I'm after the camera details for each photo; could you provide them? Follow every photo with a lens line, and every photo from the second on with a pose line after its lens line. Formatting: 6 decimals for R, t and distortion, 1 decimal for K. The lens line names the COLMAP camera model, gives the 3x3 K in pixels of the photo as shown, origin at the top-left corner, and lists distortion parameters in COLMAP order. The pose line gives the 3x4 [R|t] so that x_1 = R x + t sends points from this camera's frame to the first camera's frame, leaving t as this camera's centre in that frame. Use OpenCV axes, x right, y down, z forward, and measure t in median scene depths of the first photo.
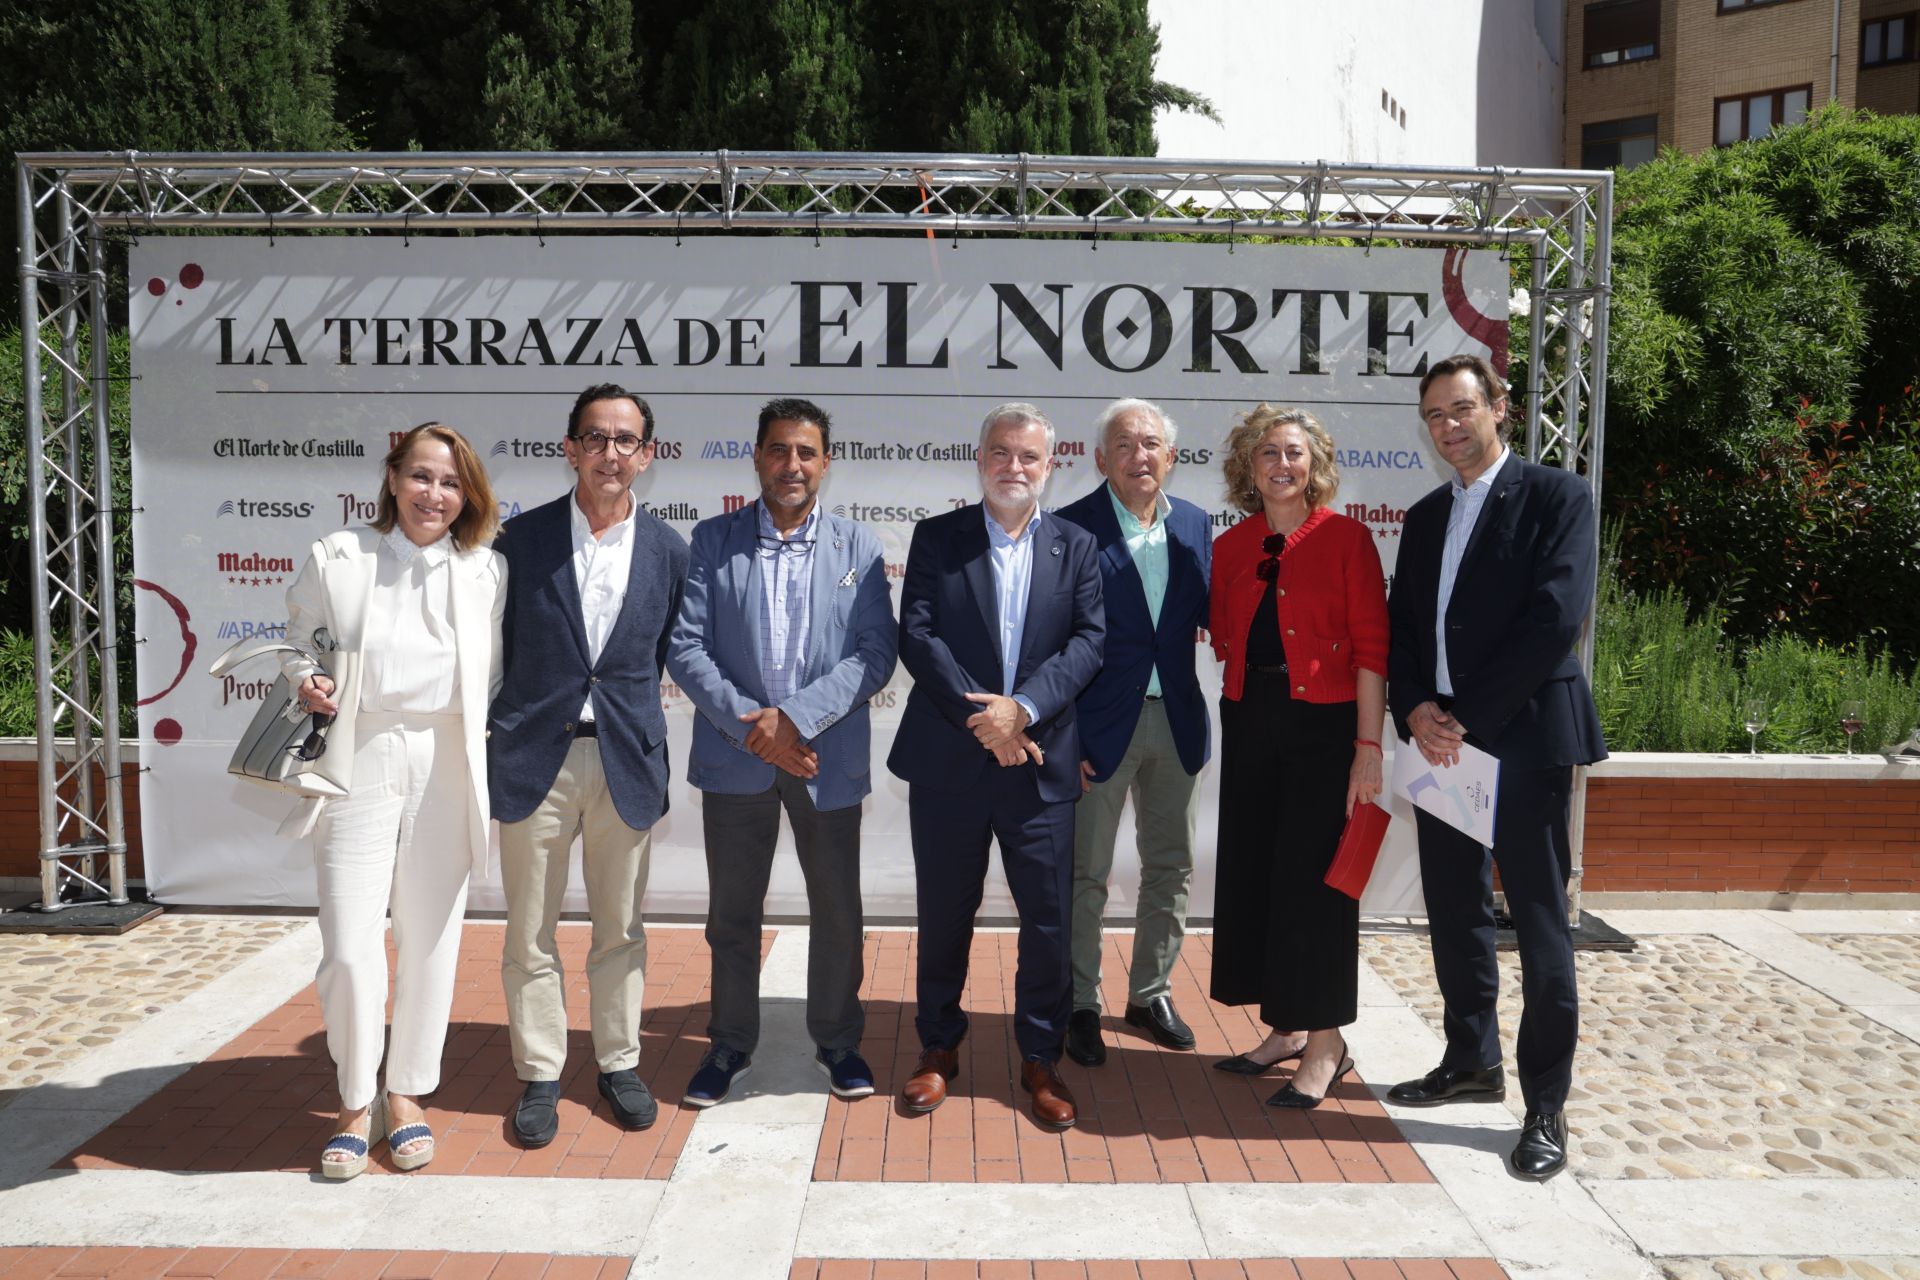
lens RADIAL K [[1509.7, 0, 1025.6], [0, 1509.7, 654.8], [0, 0, 1]] dist [-0.120364, 0.074321]
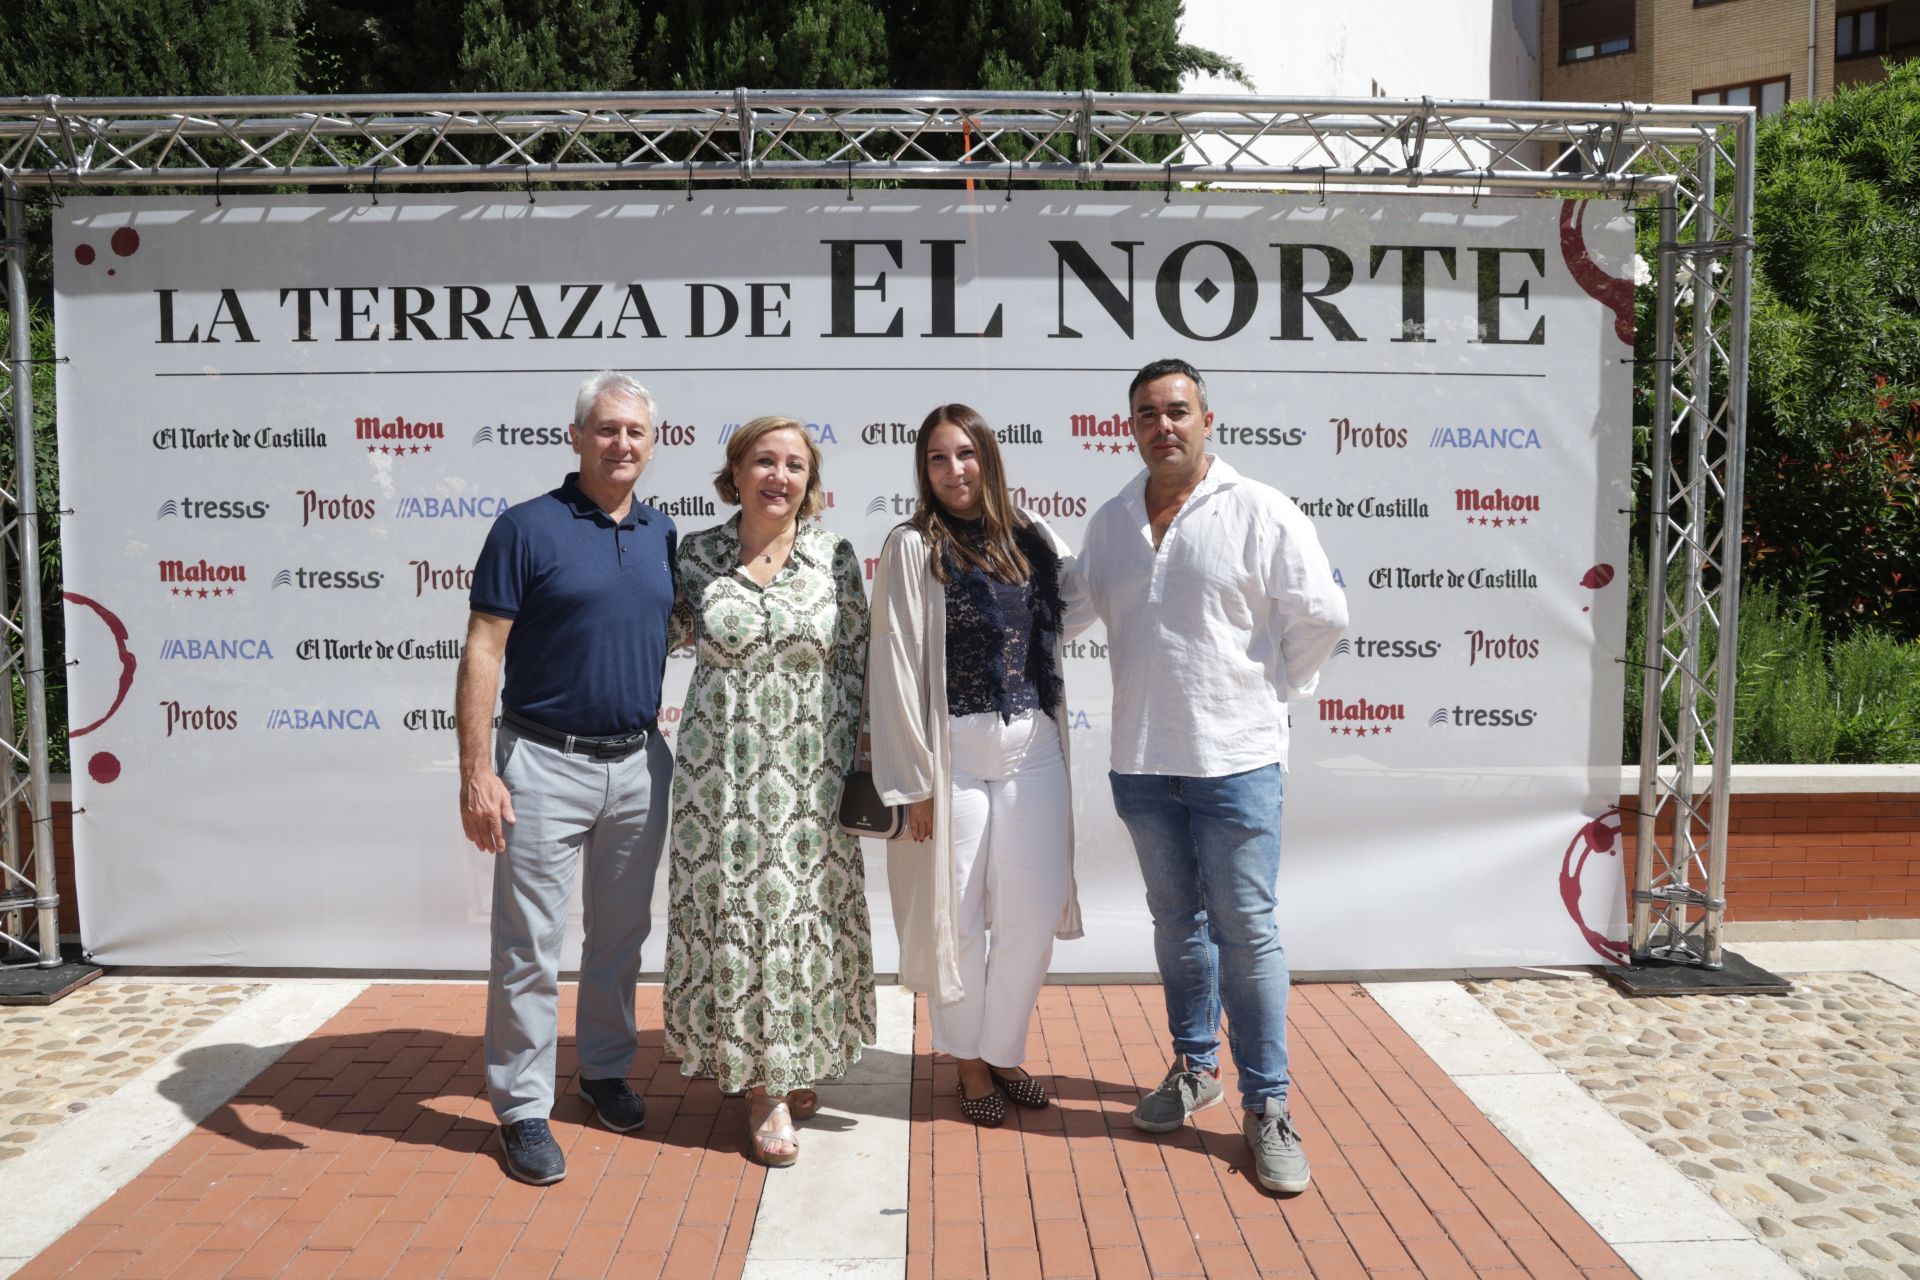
lens RADIAL K [[1382.8, 0, 960.0], [0, 1382.8, 640.0], [0, 0, 1]] dist [-0.112930, 0.063255]
pose [[0.999919, -0.012624, 0.001489, -0.079732], [0.012636, 0.999889, -0.007833, -0.010285], [-0.001389, 0.007851, 0.999968, 0.207665]]
